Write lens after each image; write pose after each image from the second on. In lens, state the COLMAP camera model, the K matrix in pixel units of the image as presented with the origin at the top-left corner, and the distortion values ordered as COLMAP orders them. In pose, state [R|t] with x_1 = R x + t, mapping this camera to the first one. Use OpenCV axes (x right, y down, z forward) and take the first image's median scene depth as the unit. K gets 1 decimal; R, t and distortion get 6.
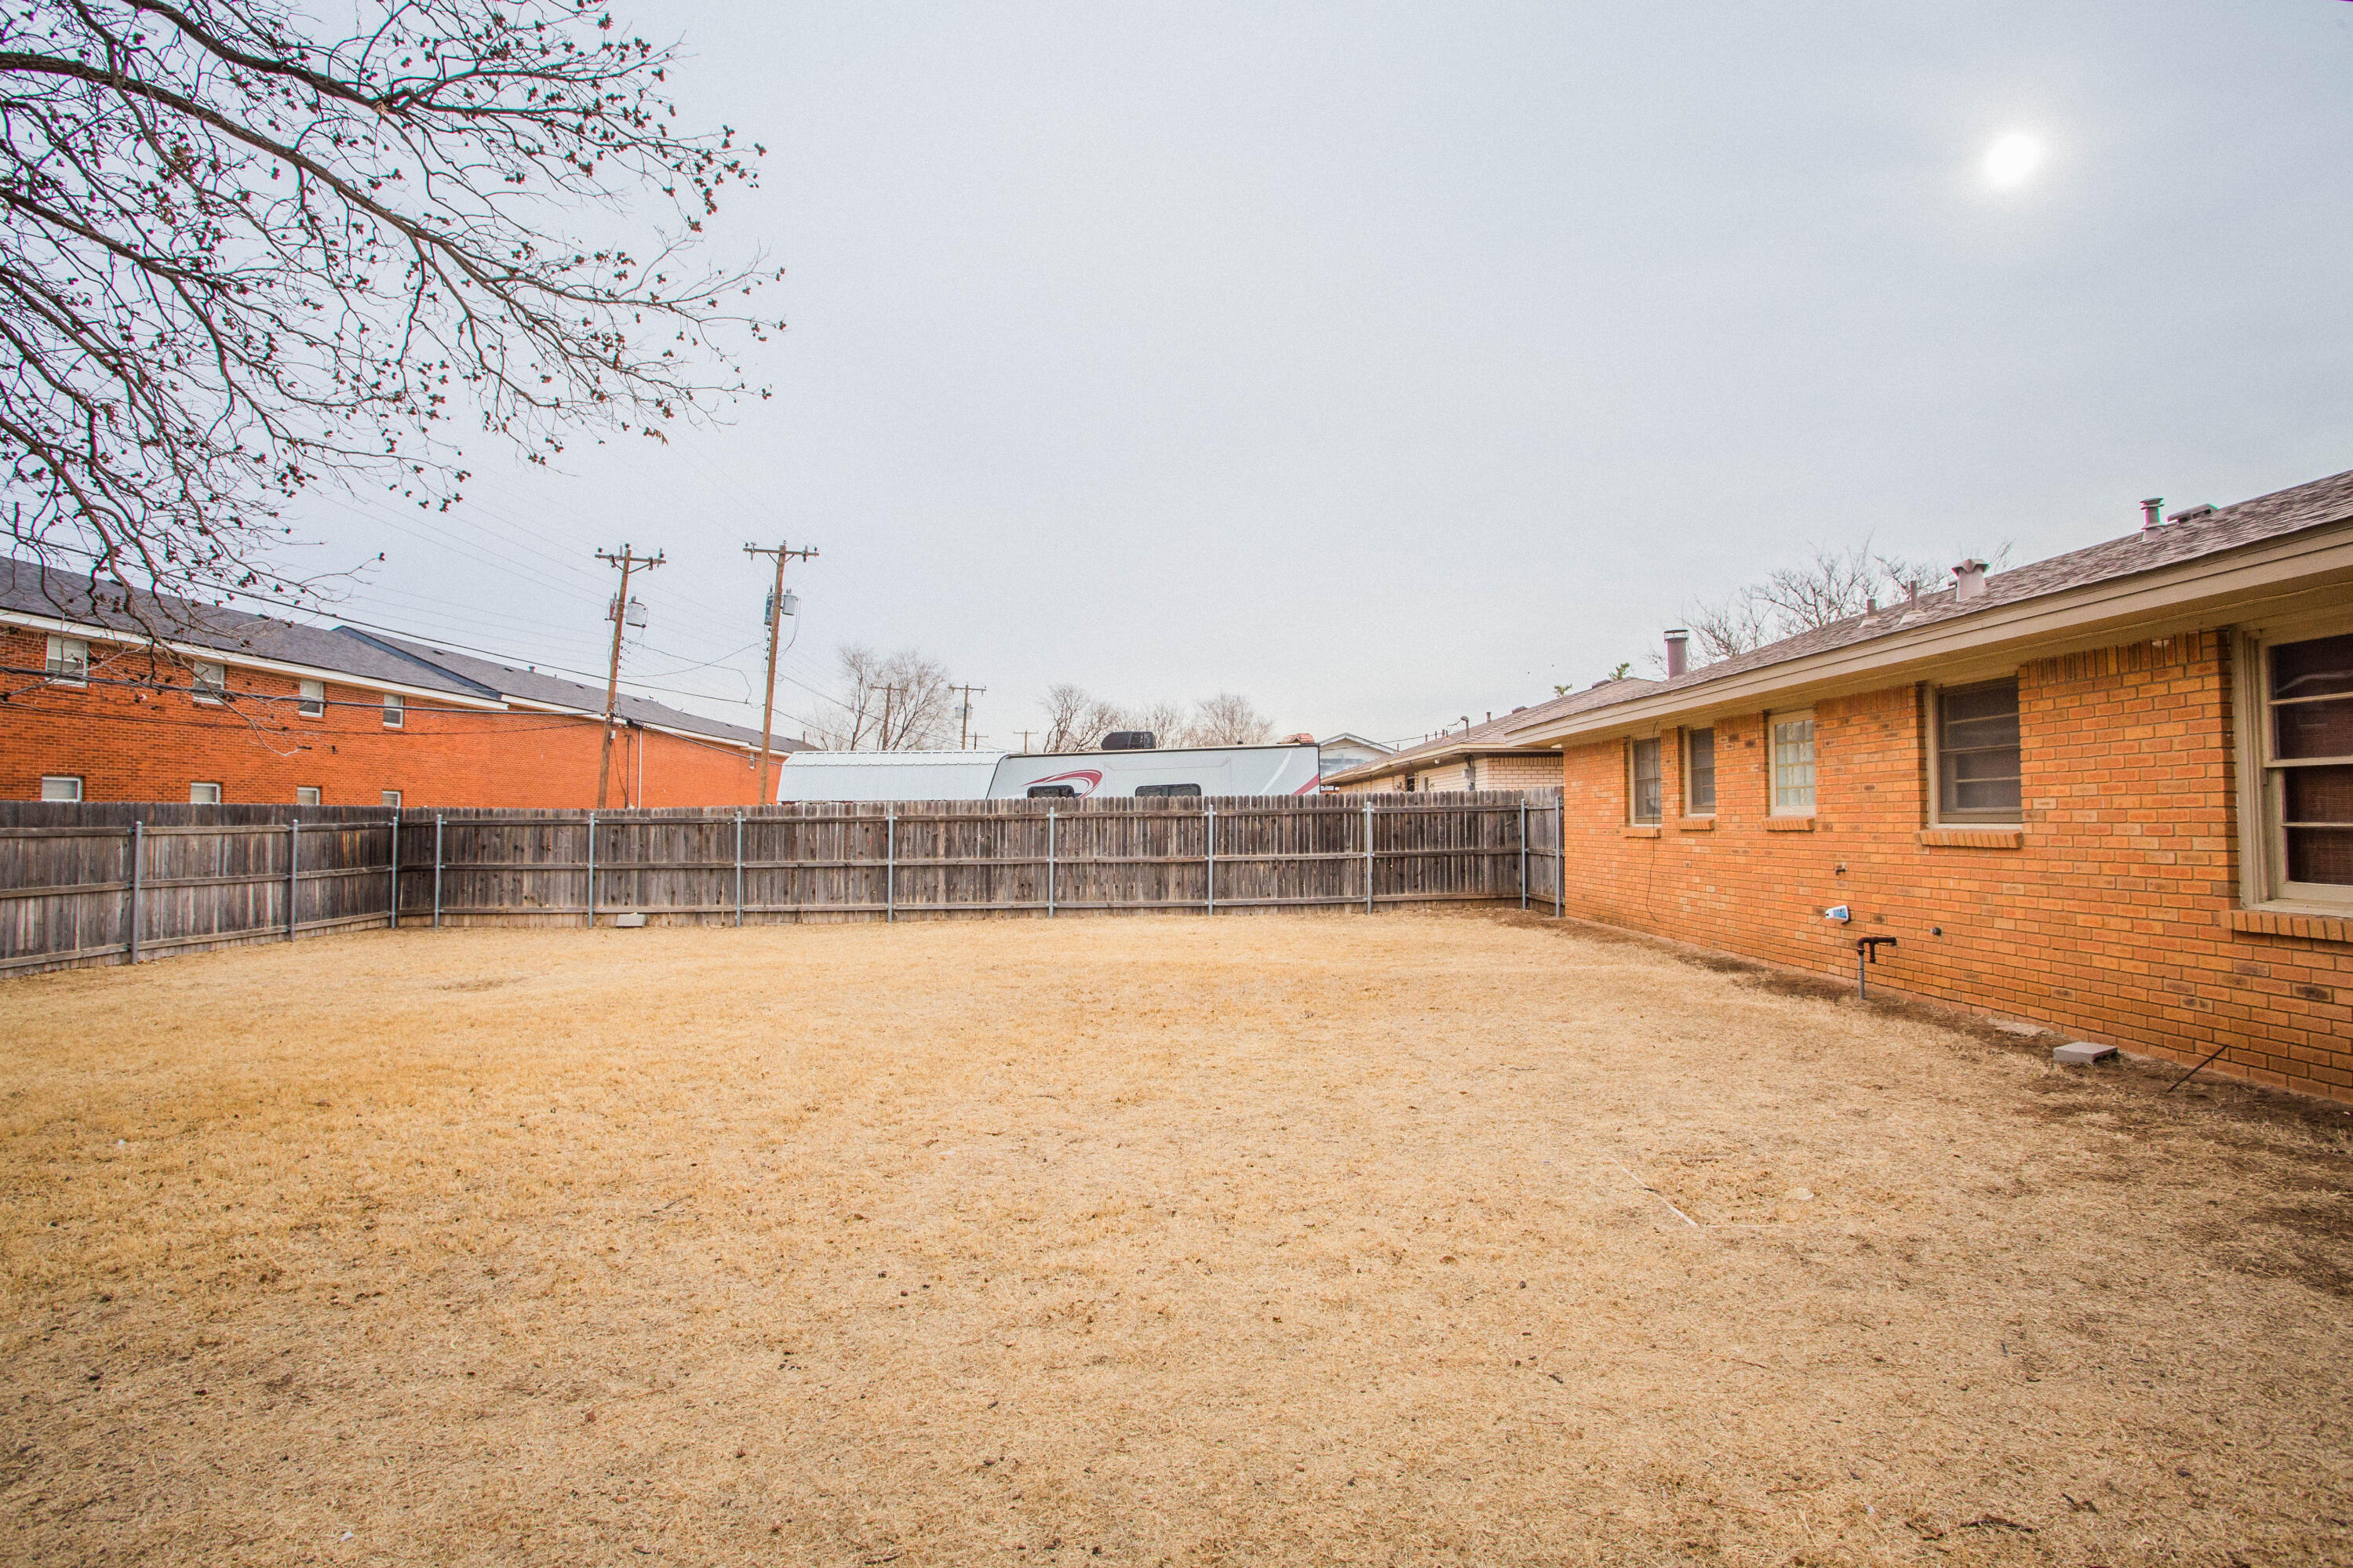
lens RADIAL K [[1159.9, 0, 1177.4], [0, 1159.9, 786.4], [0, 0, 1]] dist [-0.073171, 0.030120]
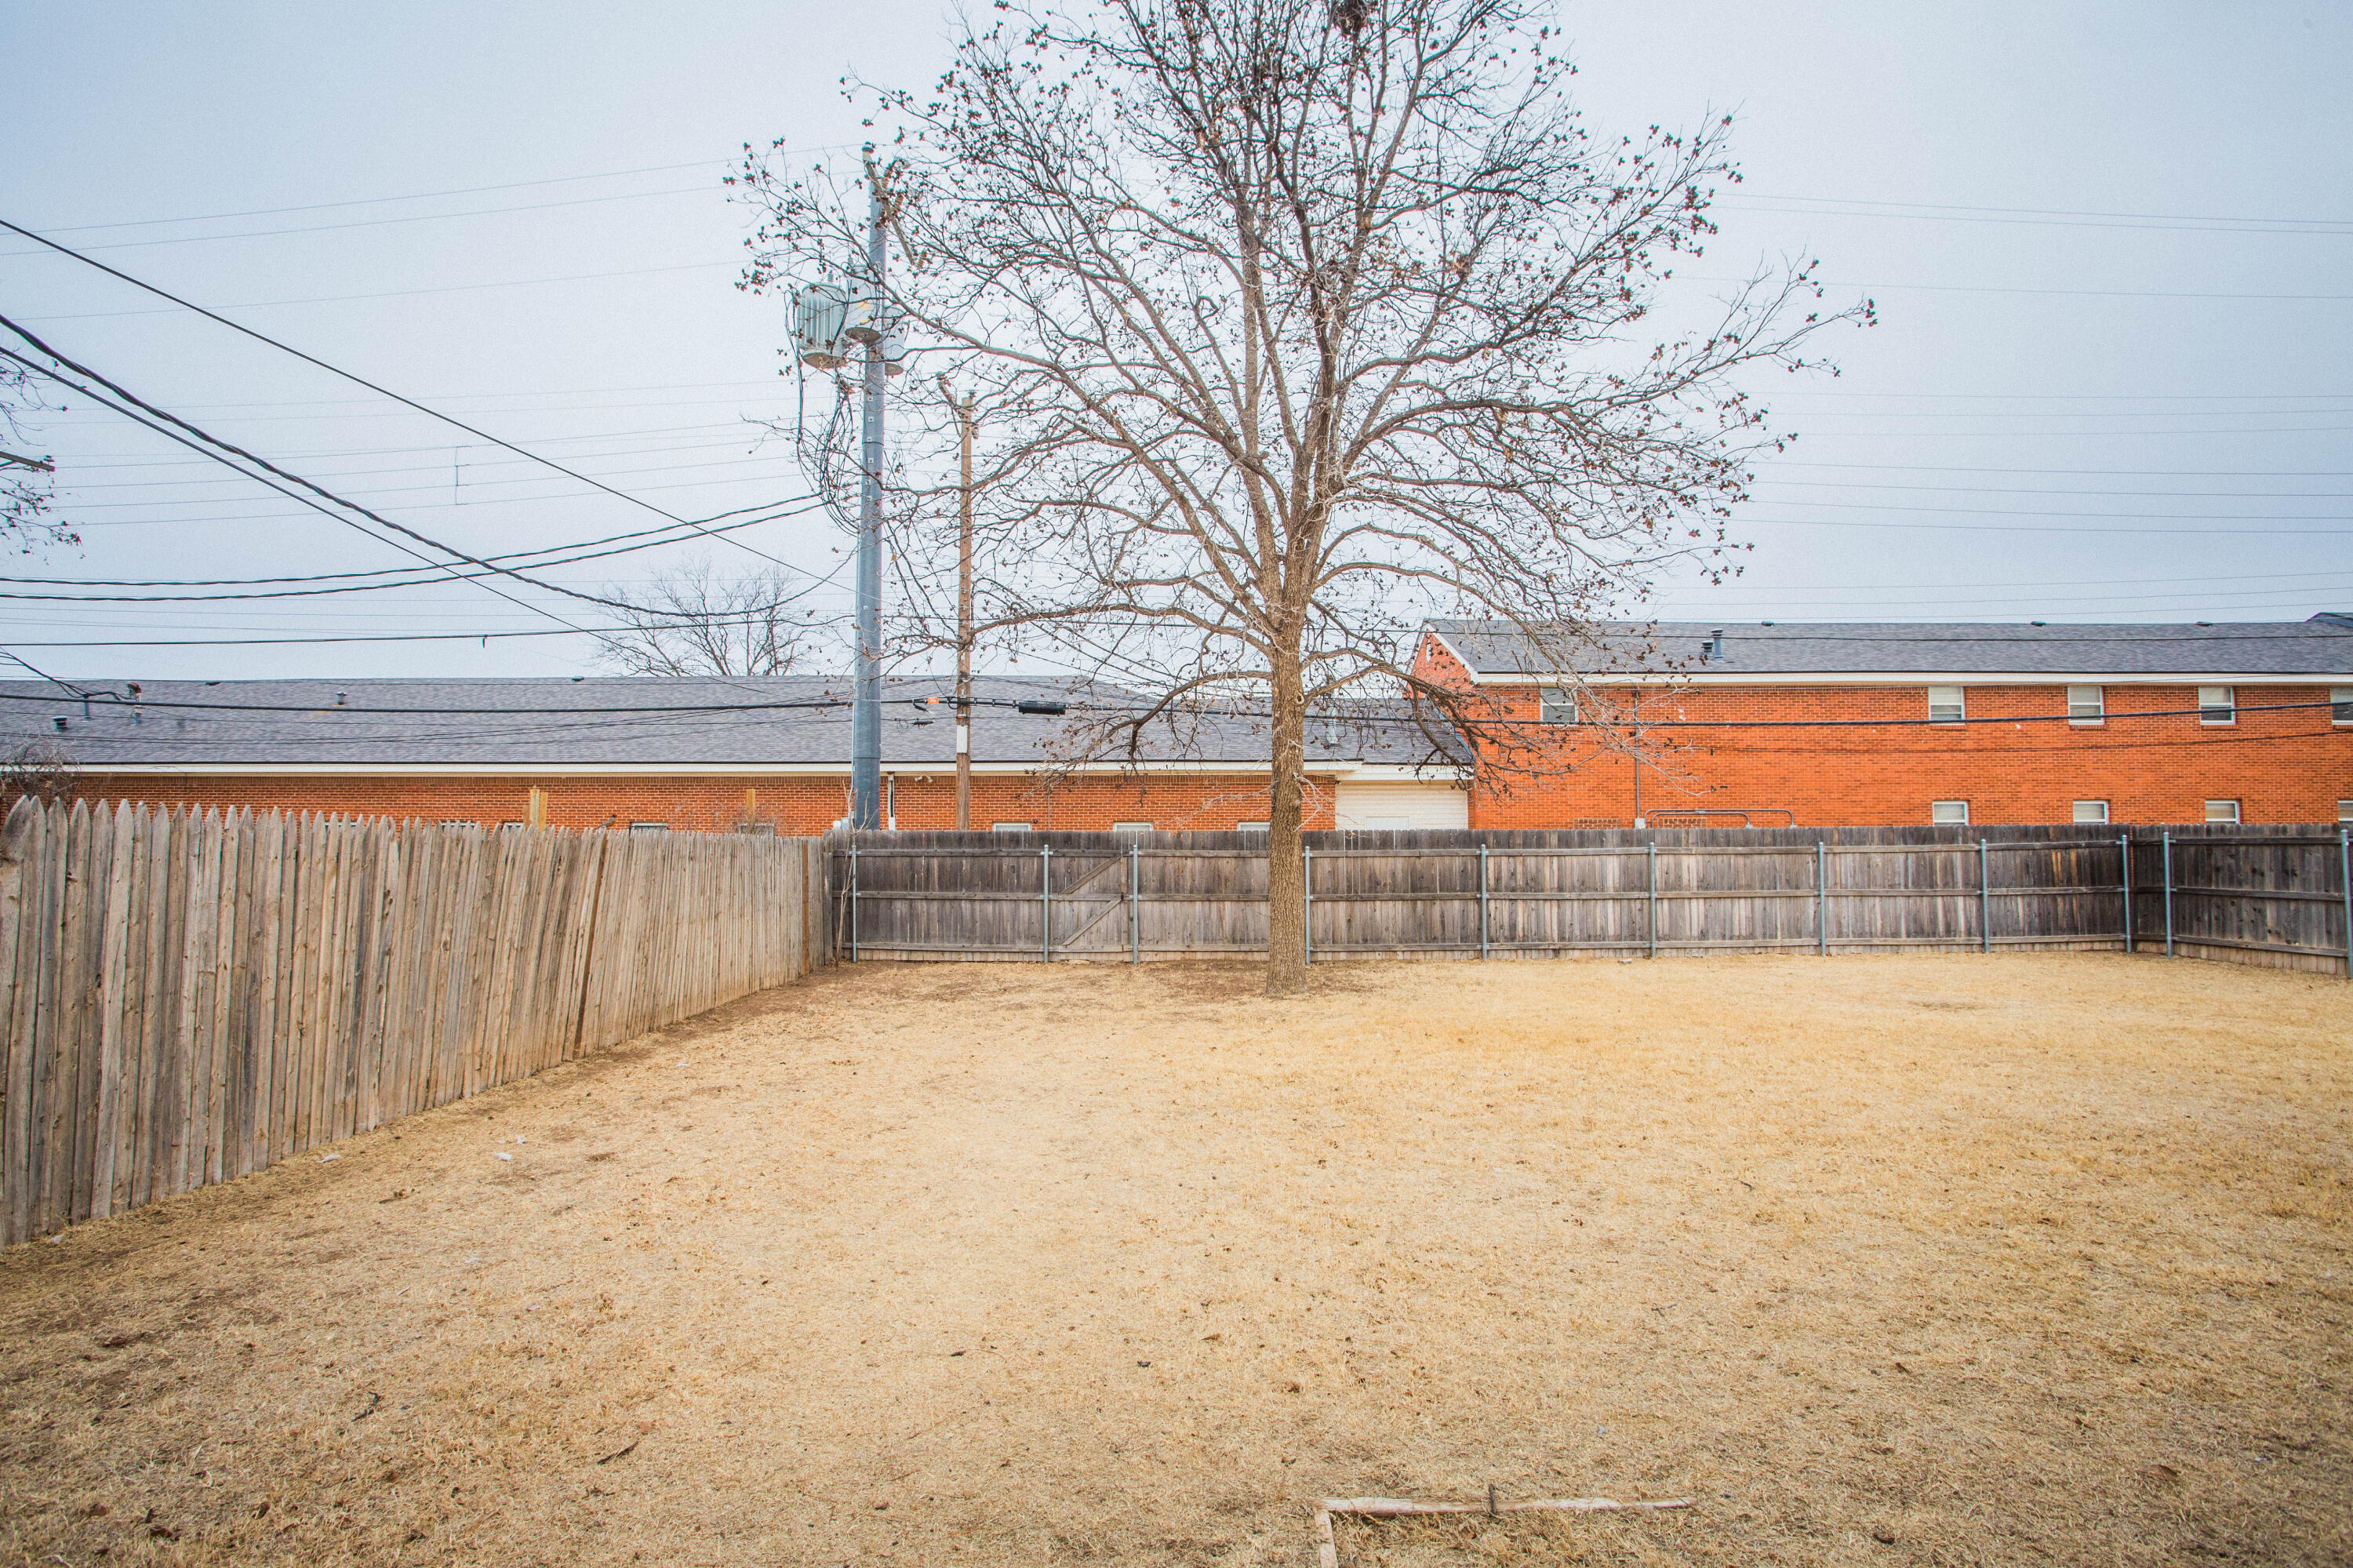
lens RADIAL K [[1160.1, 0, 1179.1], [0, 1160.1, 781.9], [0, 0, 1]] dist [-0.073171, 0.030120]
pose [[-0.038901, -0.047185, -0.998128, 0.349050], [0.034551, 0.998224, -0.048536, 0.000555], [0.998646, -0.036374, -0.037201, 0.299035]]
